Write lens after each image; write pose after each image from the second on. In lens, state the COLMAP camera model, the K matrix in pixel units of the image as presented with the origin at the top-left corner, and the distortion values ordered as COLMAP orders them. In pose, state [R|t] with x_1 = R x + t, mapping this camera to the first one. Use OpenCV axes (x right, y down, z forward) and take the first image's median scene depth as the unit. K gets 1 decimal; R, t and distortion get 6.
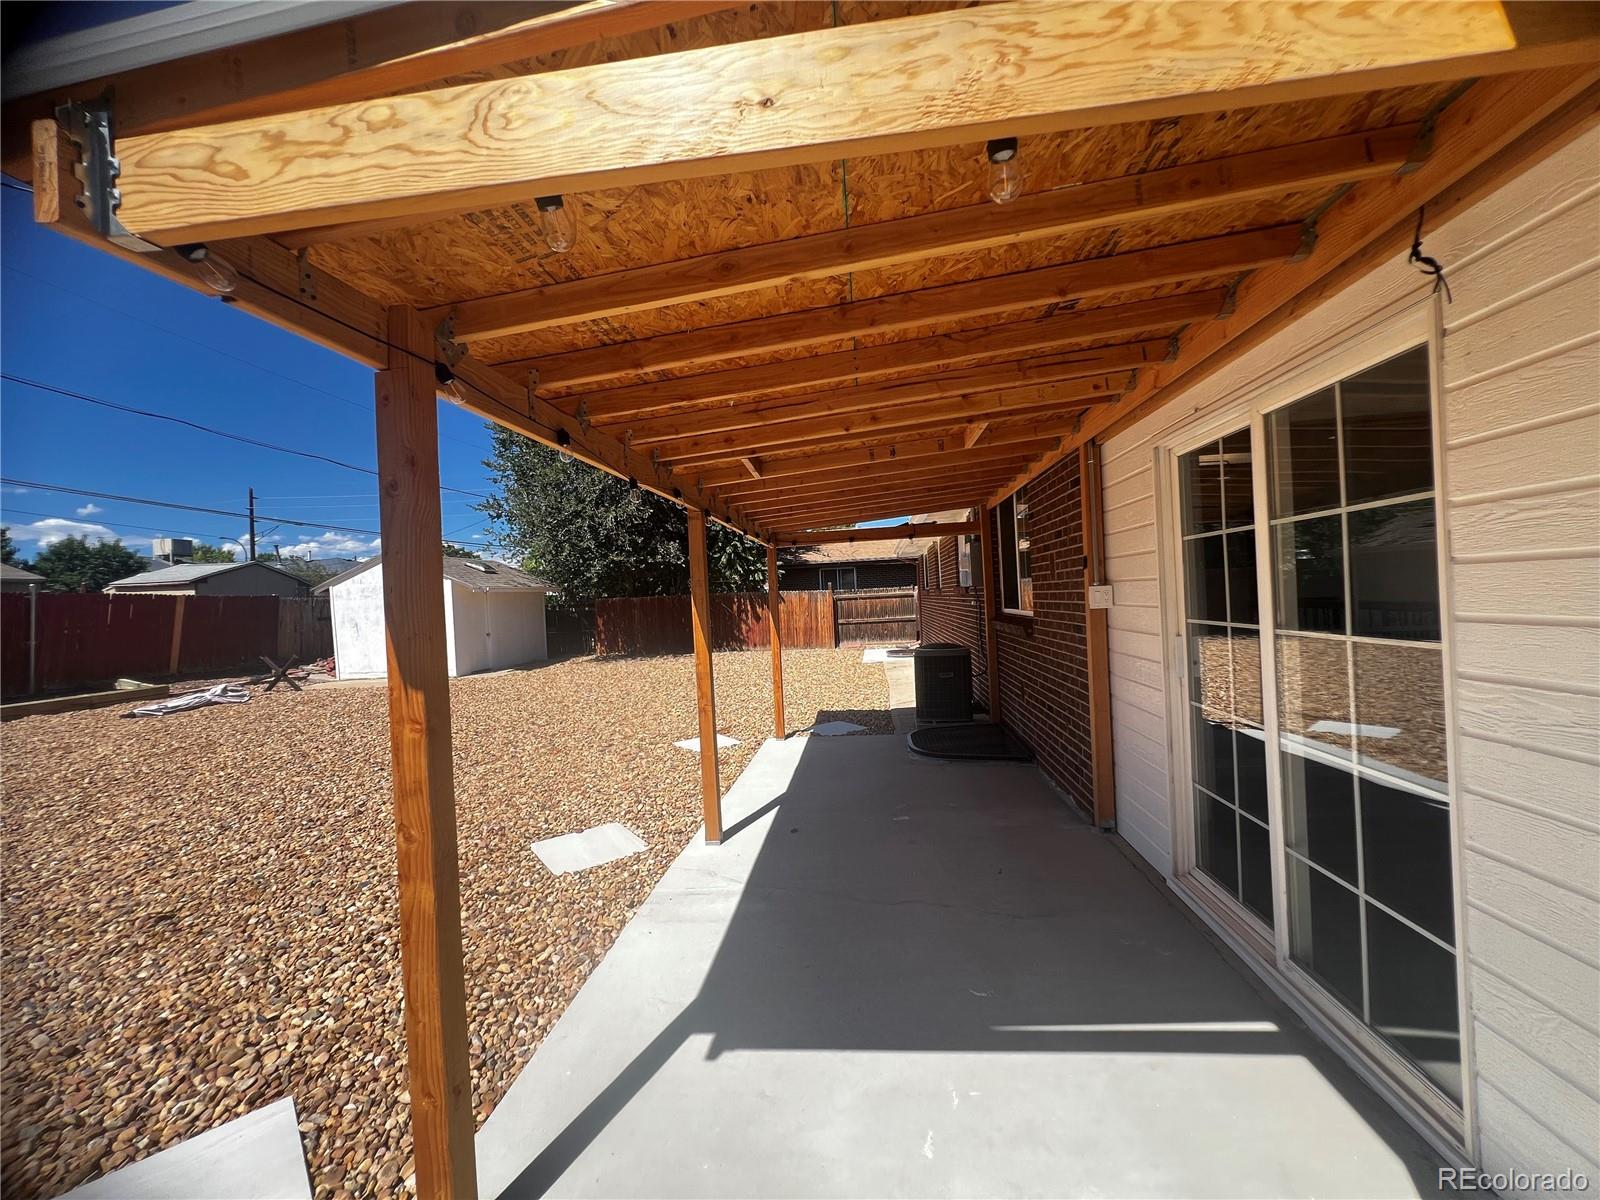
lens RADIAL K [[636.5, 0, 799.5], [0, 636.5, 594.7], [0, 0, 1]] dist [0.000633, 0.000238]
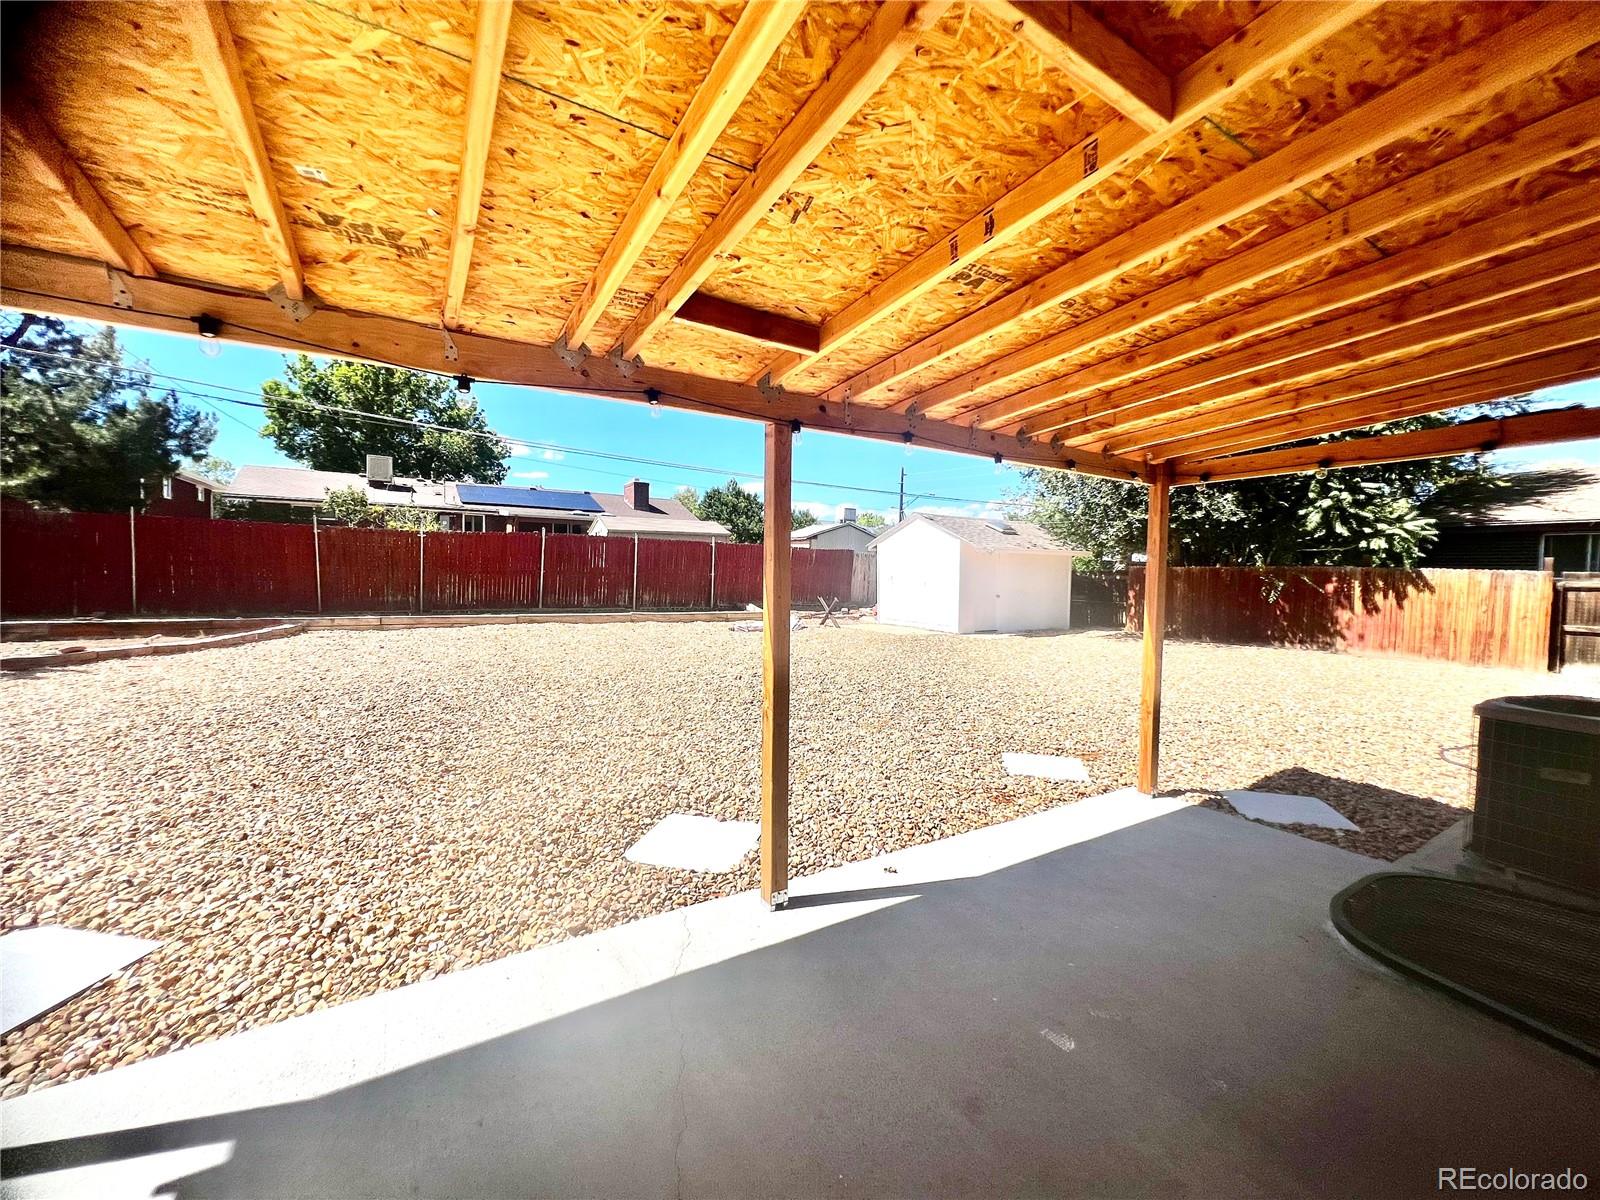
lens RADIAL K [[636.5, 0, 801.5], [0, 636.5, 605.1], [0, 0, 1]] dist [0.000633, 0.000238]
pose [[0.613597, 0.096901, -0.783651, 0.402514], [-0.041505, 0.995028, 0.090540, -0.003129], [0.788528, -0.023030, 0.614568, 0.599665]]
